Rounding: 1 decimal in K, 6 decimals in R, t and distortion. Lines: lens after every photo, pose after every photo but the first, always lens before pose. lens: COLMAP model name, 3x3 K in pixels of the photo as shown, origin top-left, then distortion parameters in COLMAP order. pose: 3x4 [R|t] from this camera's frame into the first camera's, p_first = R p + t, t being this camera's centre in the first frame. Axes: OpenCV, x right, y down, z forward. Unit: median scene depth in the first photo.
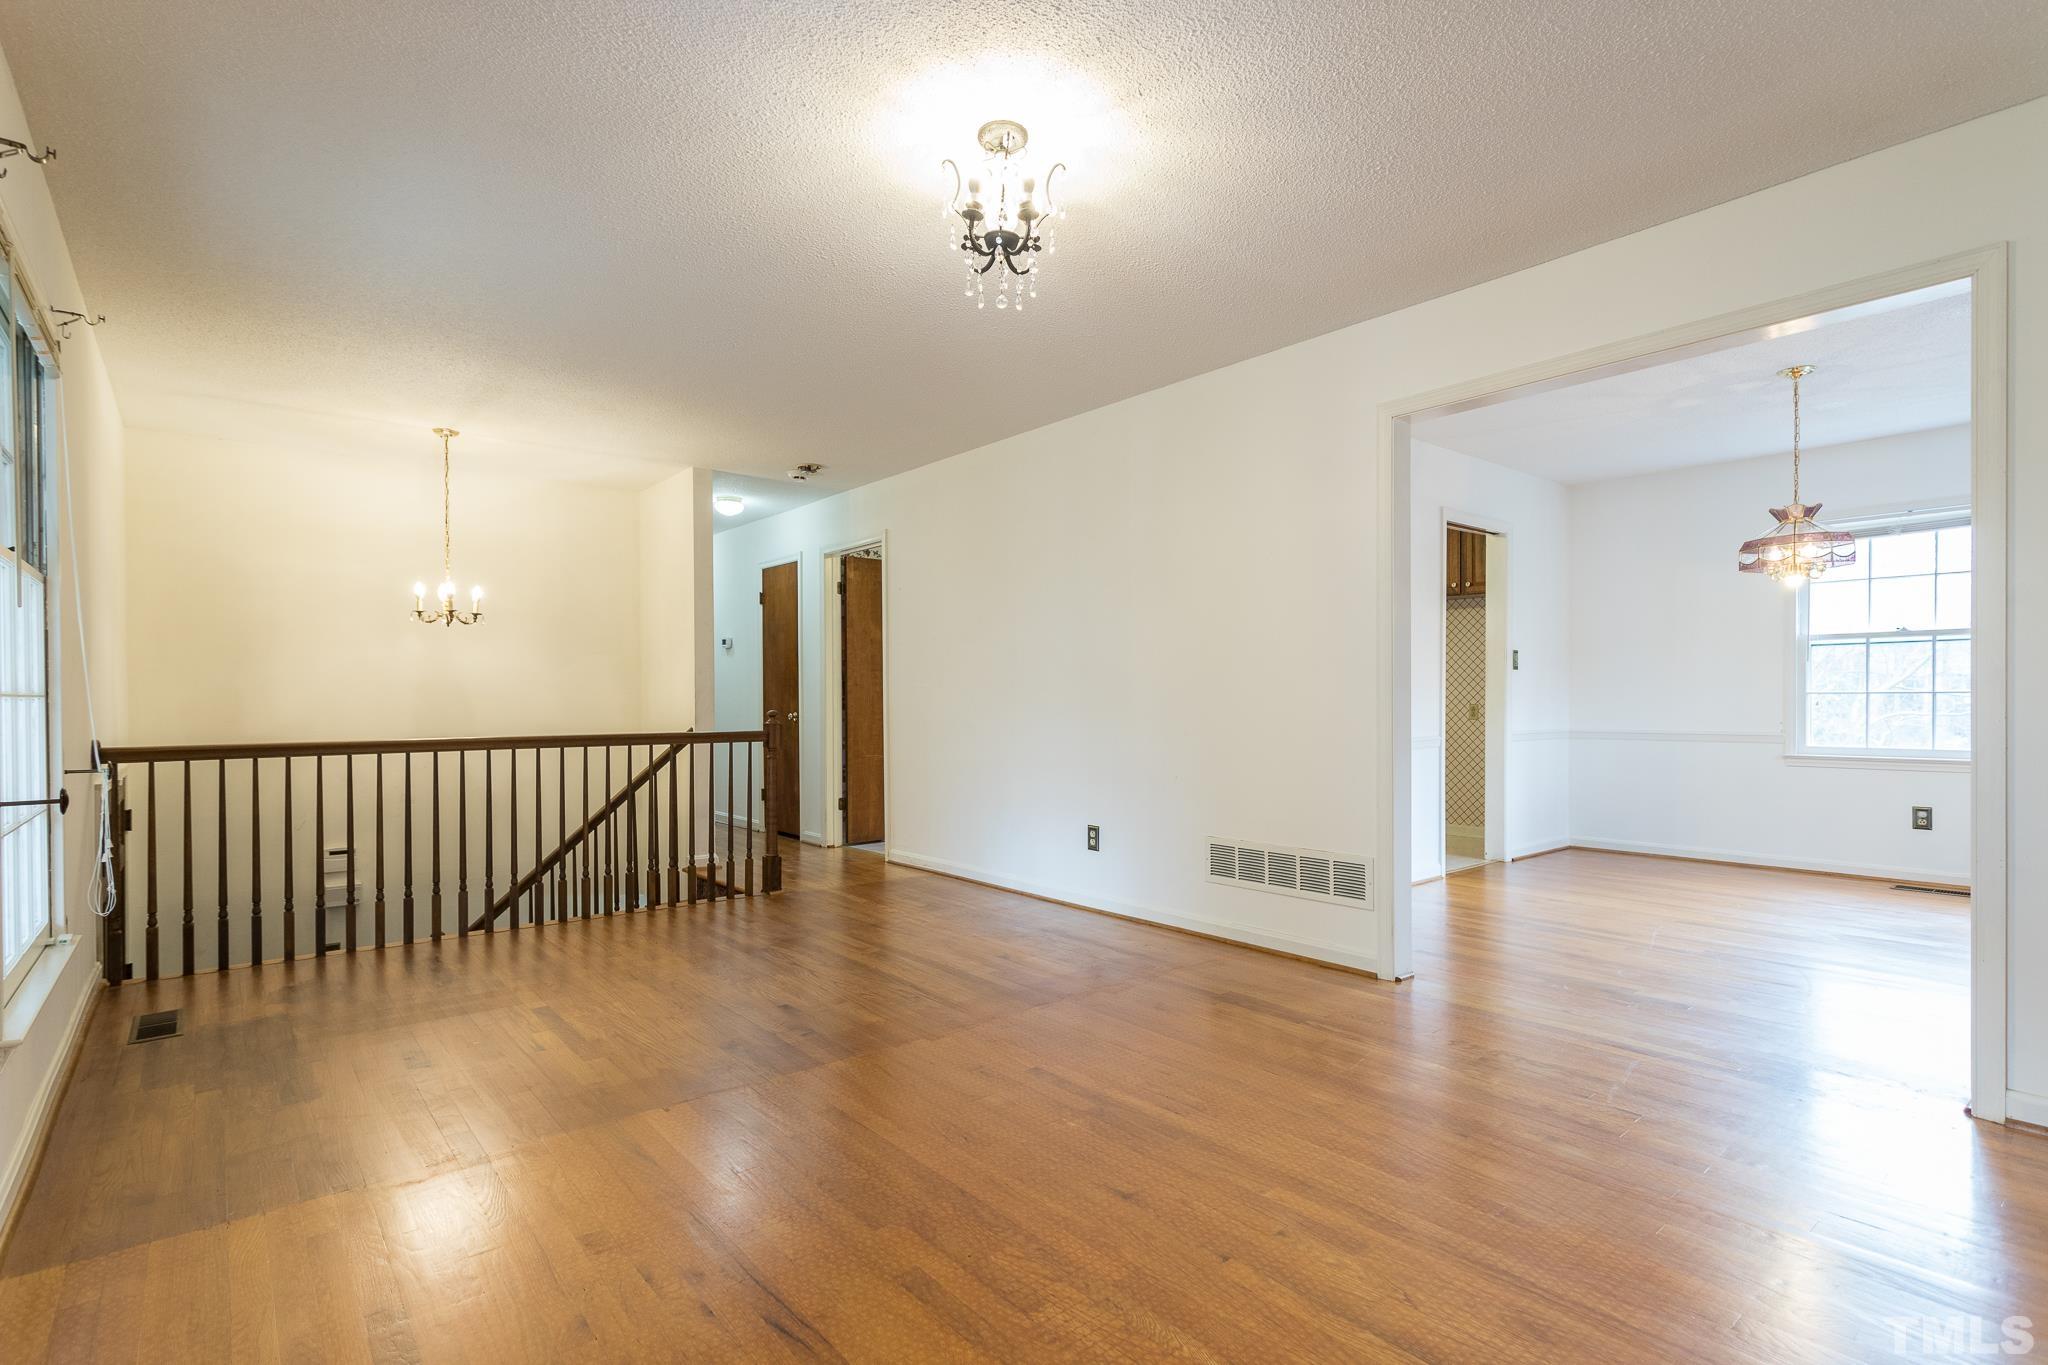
lens RADIAL K [[986.9, 0, 1026.3], [0, 986.9, 704.8], [0, 0, 1]] dist [-0.001687, 0.000226]
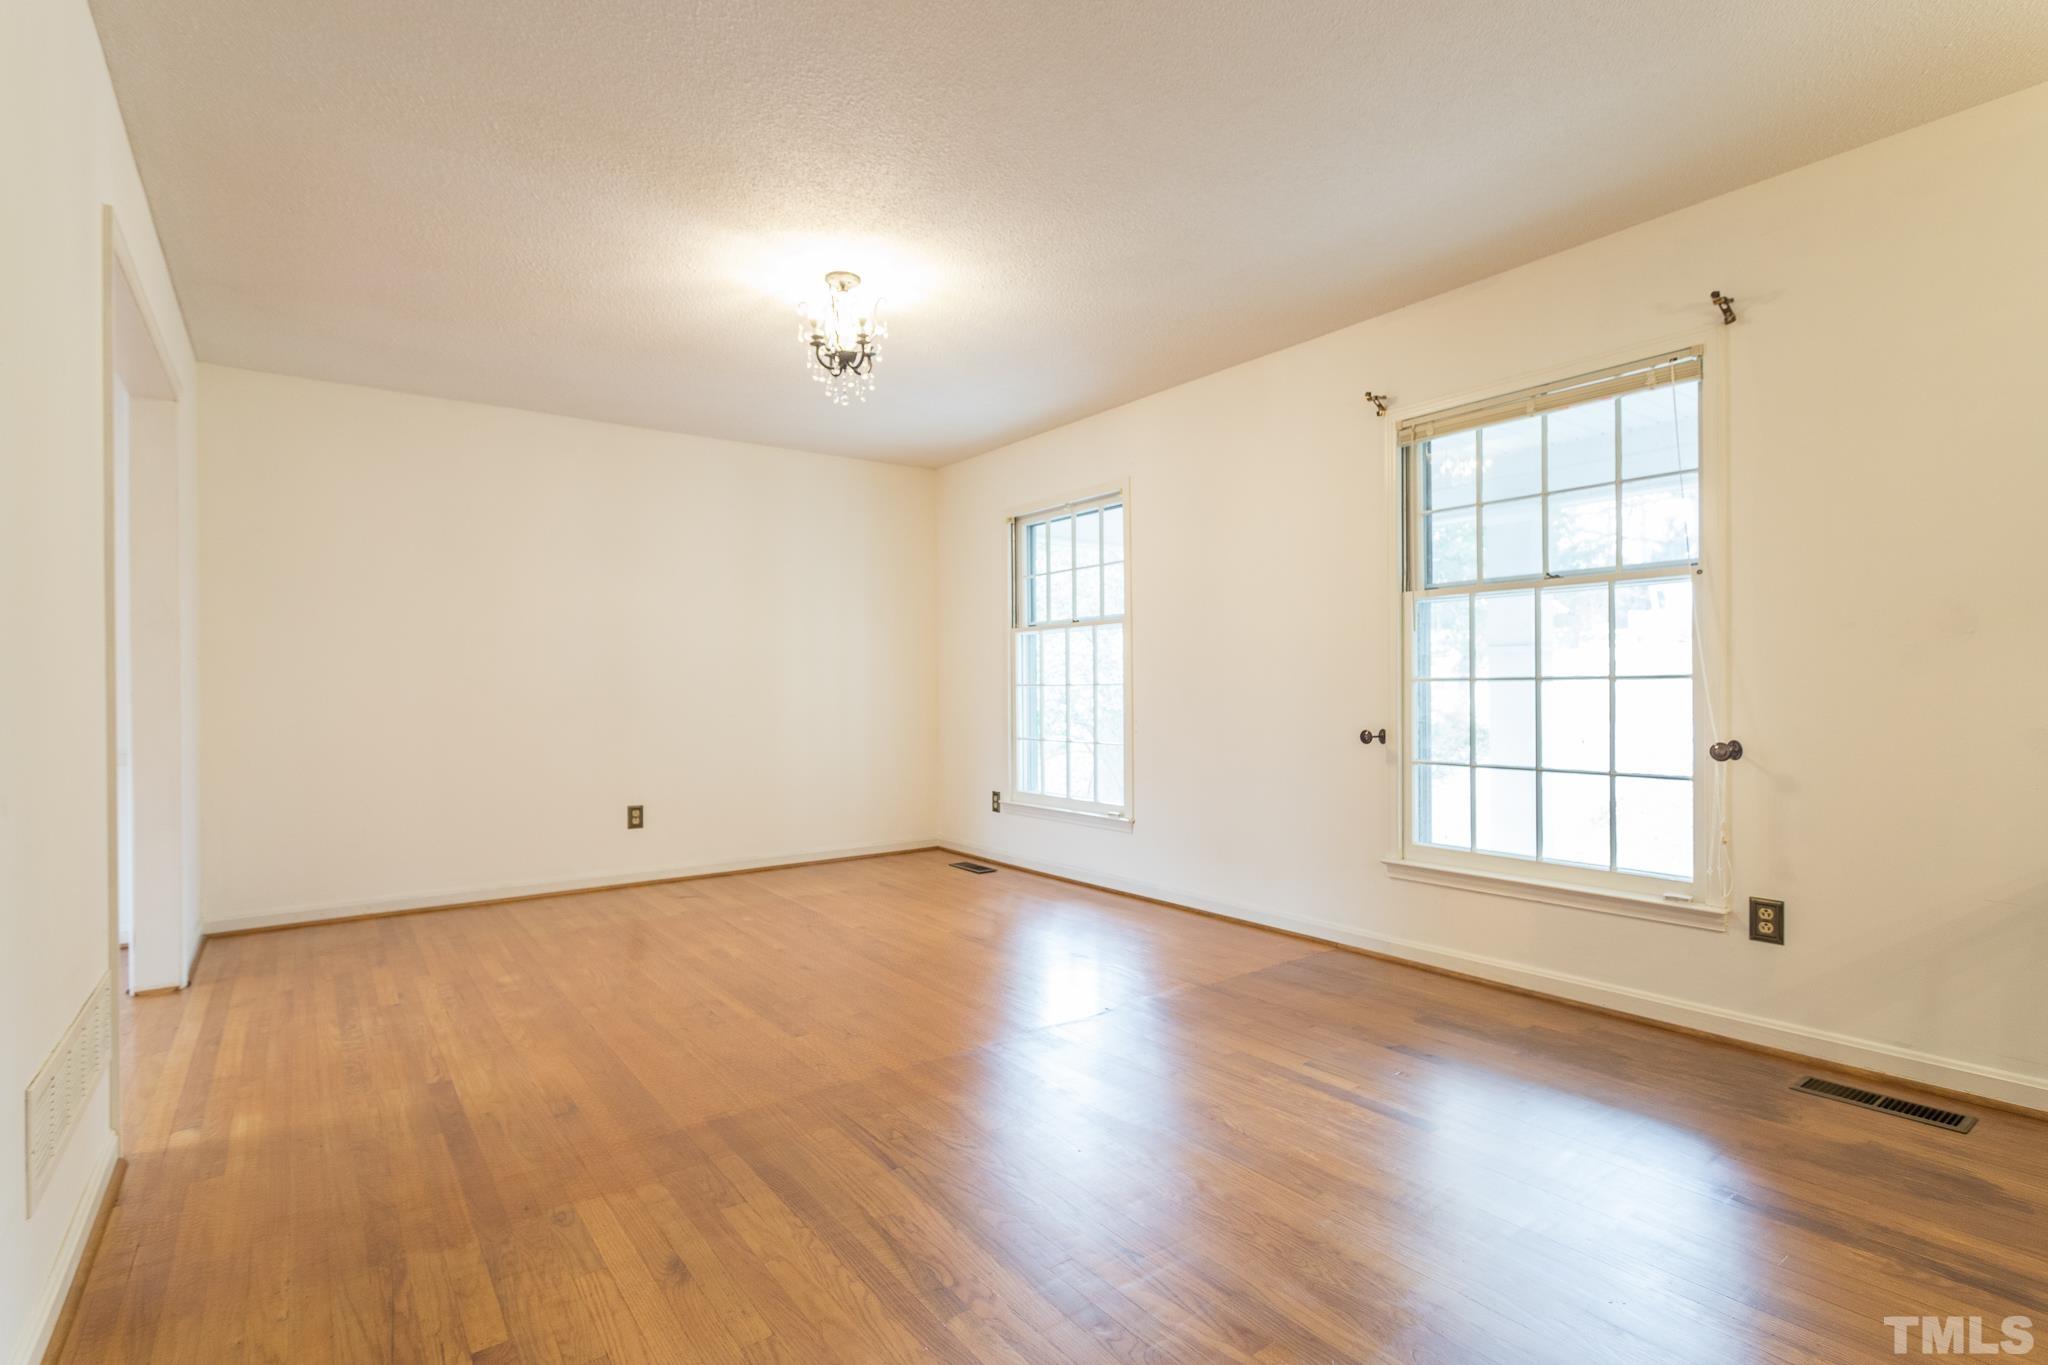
lens RADIAL K [[990.5, 0, 1042.6], [0, 990.5, 688.9], [0, 0, 1]] dist [-0.001760, -0.000136]
pose [[-0.999279, 0.013243, 0.035573, -0.154021], [0.013519, 0.999880, 0.007534, -0.006389], [-0.035469, 0.008010, -0.999339, 1.058337]]
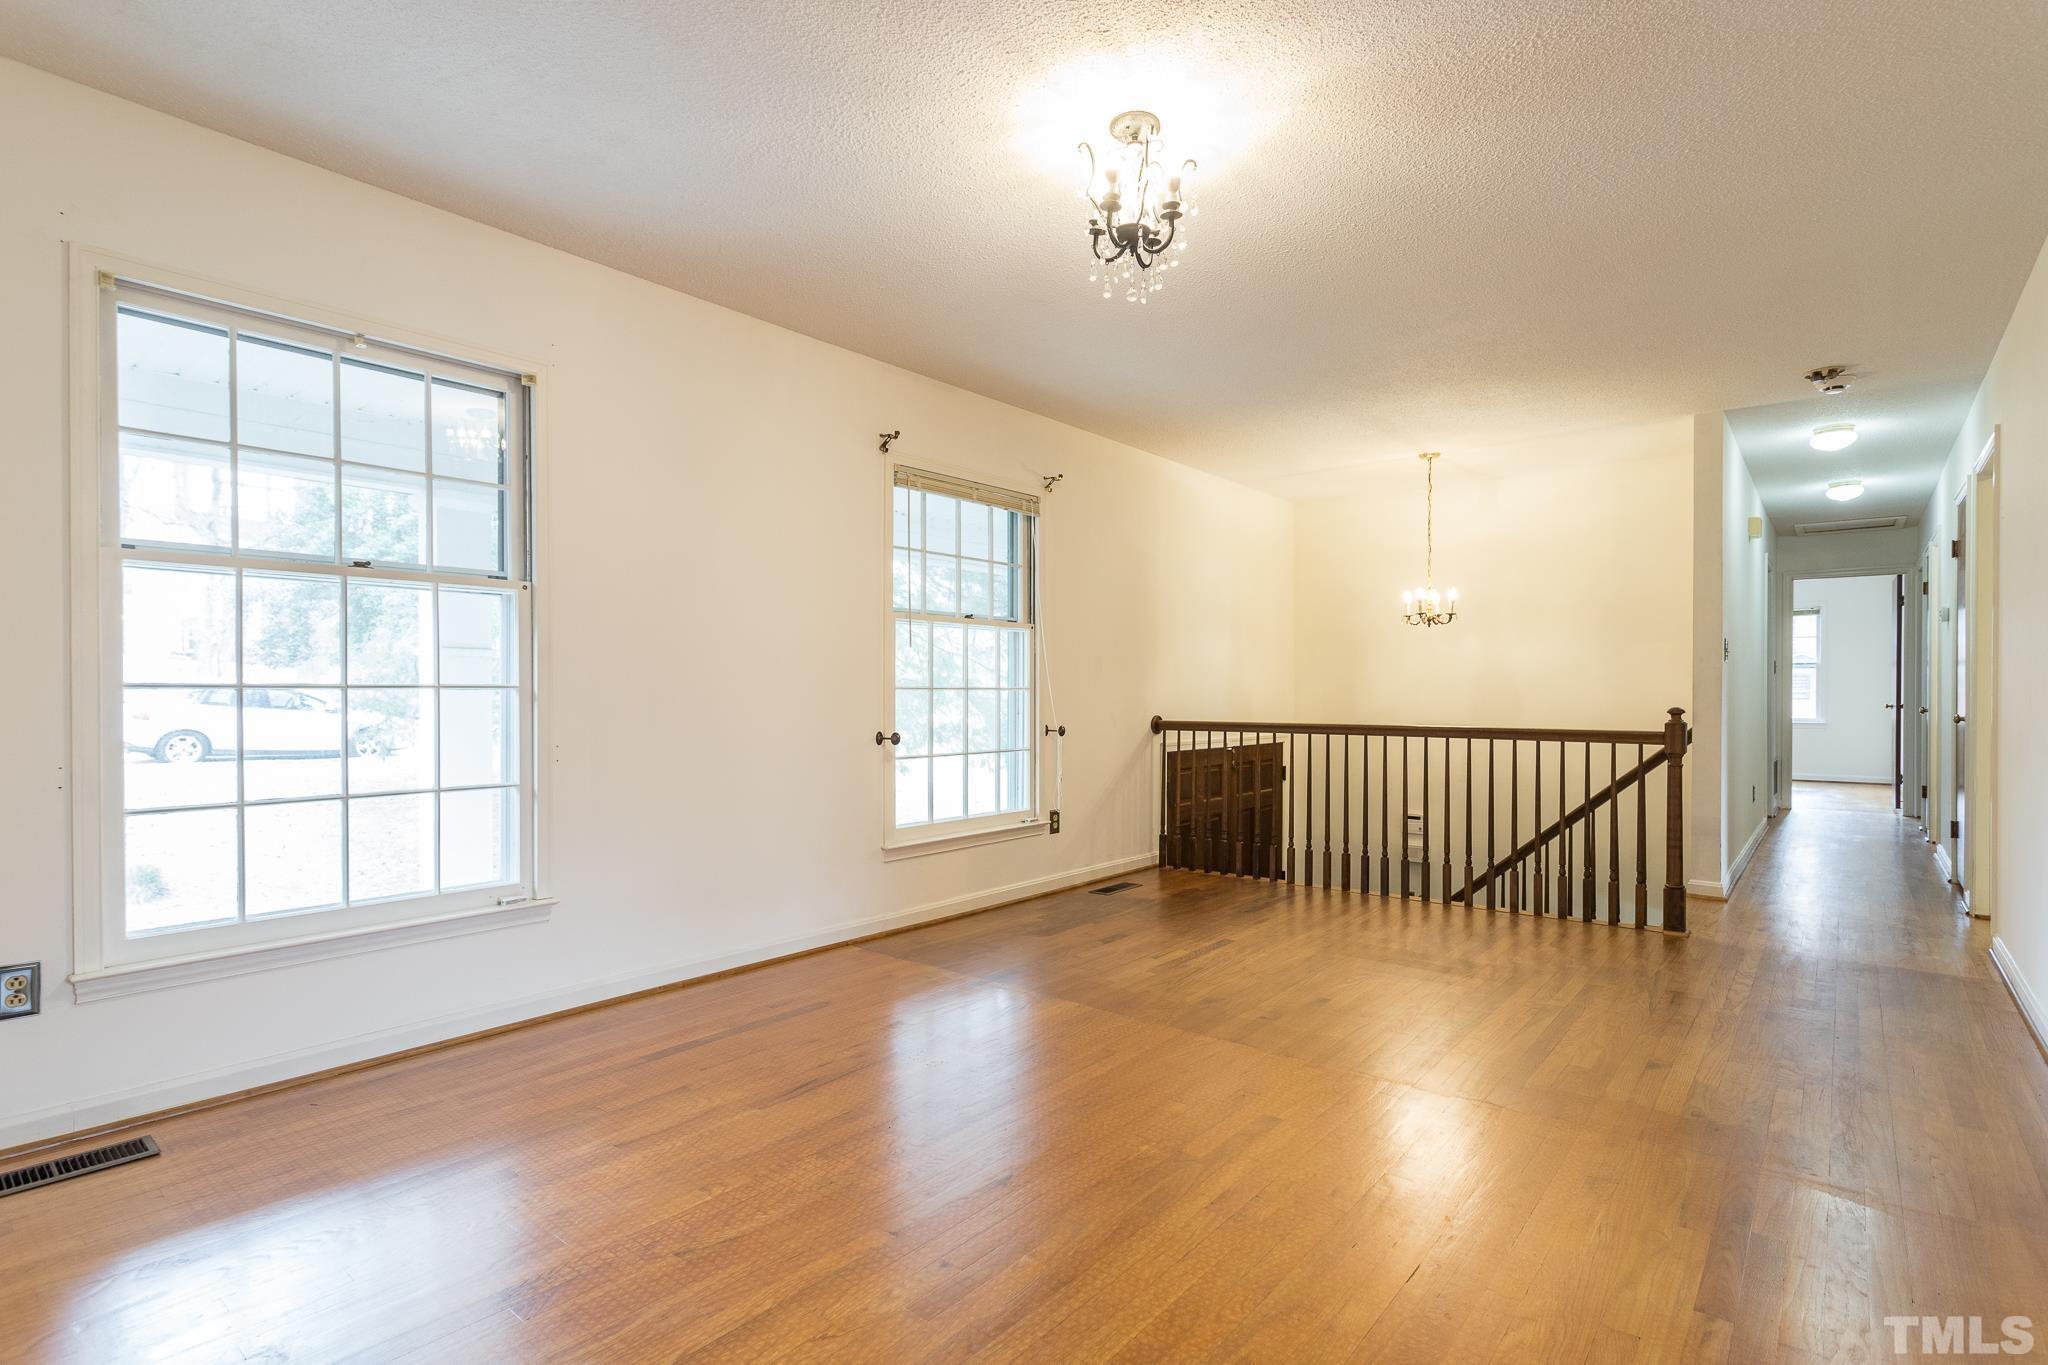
lens RADIAL K [[986.9, 0, 1026.3], [0, 986.9, 704.8], [0, 0, 1]] dist [-0.001687, 0.000226]
pose [[0.194077, 0.019222, -0.980798, 0.417992], [-0.008998, 0.999801, 0.017814, -0.005859], [0.980945, 0.005368, 0.194212, 0.313707]]
